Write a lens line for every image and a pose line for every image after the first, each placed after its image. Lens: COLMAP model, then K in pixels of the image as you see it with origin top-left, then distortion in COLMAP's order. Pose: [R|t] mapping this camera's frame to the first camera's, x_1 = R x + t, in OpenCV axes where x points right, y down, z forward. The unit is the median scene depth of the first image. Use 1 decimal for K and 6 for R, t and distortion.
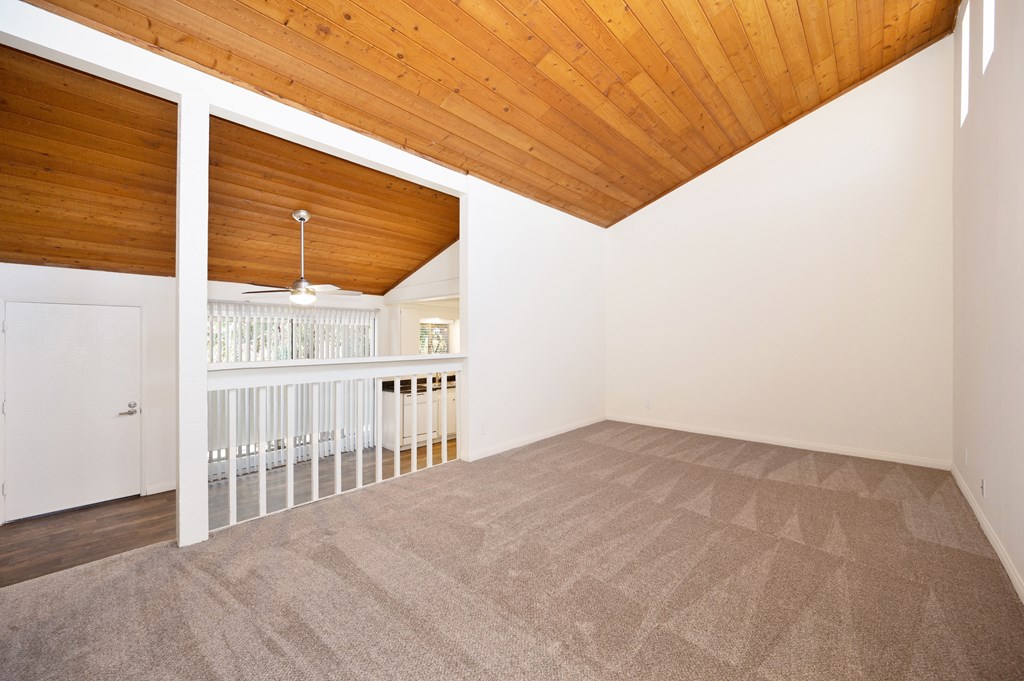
lens RADIAL K [[406.0, 0, 512.4], [0, 406.0, 340.5], [0, 0, 1]] dist [0.000320, 0.001244]
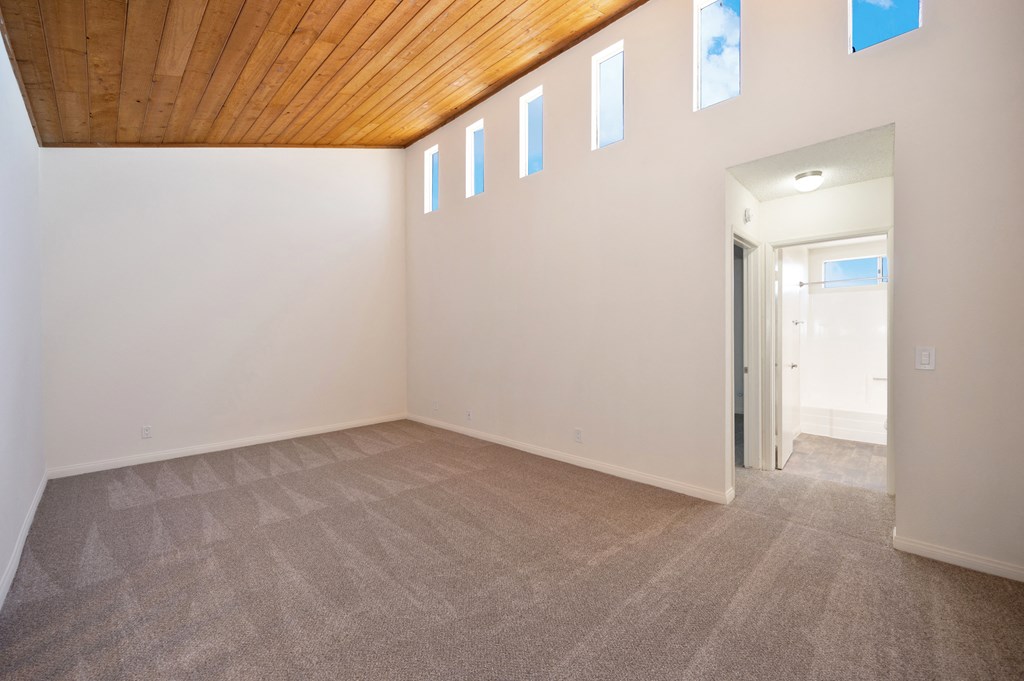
lens RADIAL K [[406.0, 0, 504.2], [0, 406.0, 339.3], [0, 0, 1]] dist [0.000320, 0.001244]
pose [[0.037993, -0.006733, 0.999255, -0.581330], [0.007934, 0.999948, 0.006436, -0.003373], [-0.999247, 0.007684, 0.038044, 0.591770]]
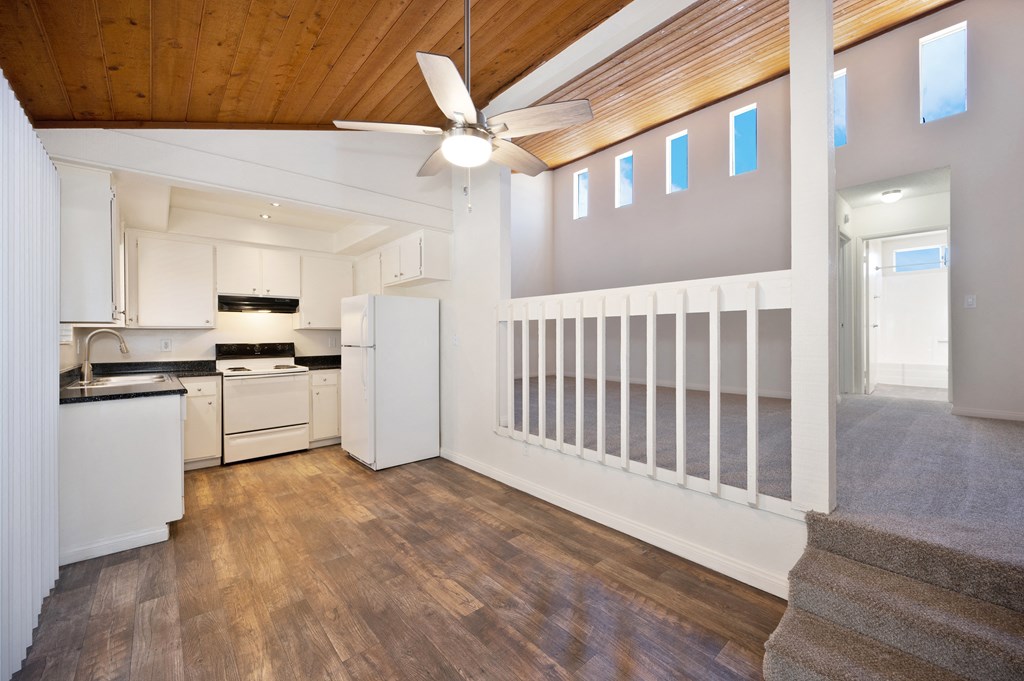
lens RADIAL K [[406.0, 0, 511.6], [0, 406.0, 333.9], [0, 0, 1]] dist [0.000320, 0.001244]
pose [[0.107121, 0.003743, 0.994239, -0.747121], [0.007187, 0.999964, -0.004539, 0.032501], [-0.994220, 0.007632, 0.107090, 0.732763]]
